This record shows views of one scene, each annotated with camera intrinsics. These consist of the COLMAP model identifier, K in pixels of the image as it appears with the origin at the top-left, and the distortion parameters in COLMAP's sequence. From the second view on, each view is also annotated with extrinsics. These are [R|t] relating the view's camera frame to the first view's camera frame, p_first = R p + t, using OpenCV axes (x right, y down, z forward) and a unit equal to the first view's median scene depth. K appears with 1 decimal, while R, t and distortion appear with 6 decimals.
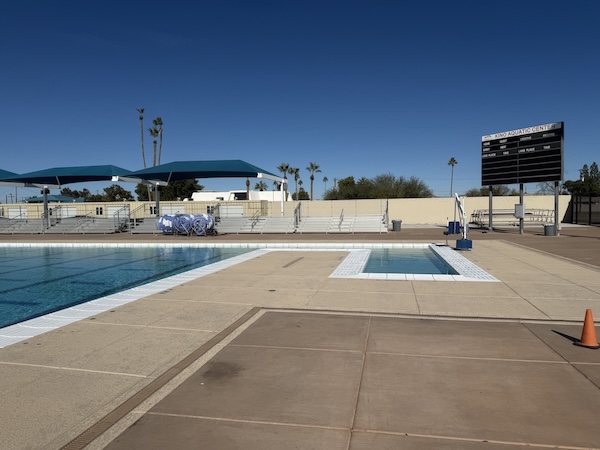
lens RADIAL K [[424.4, 0, 296.6], [0, 424.4, 224.2], [0, 0, 1]] dist [0.042961, -0.040544]
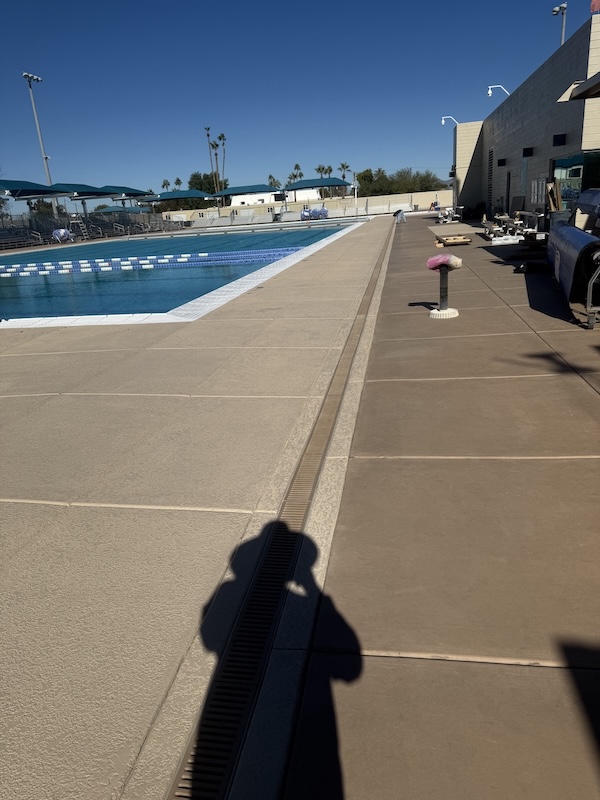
lens RADIAL K [[565.9, 0, 300.0], [0, 565.9, 400.0], [0, 0, 1]] dist [0.042961, -0.040544]
pose [[0.996707, -0.076491, 0.026895, -0.179810], [0.065861, 0.957243, 0.281688, 0.032500], [-0.047292, -0.278989, 0.959129, -0.713937]]
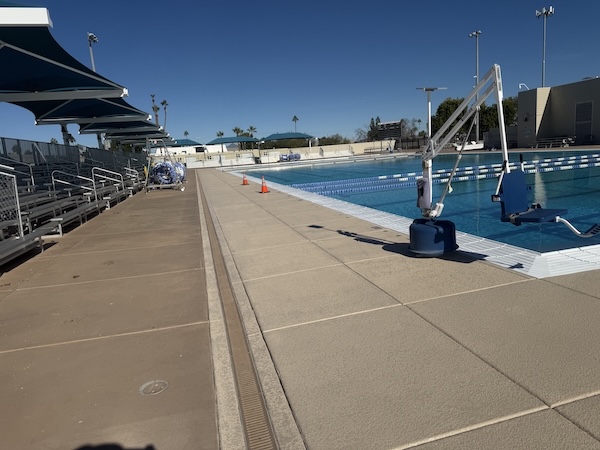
lens RADIAL K [[424.4, 0, 296.6], [0, 424.4, 224.2], [0, 0, 1]] dist [0.042961, -0.040544]
pose [[0.902648, -0.123529, 0.412272, -0.522568], [0.077499, 0.988918, 0.126630, 0.032685], [-0.423345, -0.082352, 0.902218, -0.575297]]
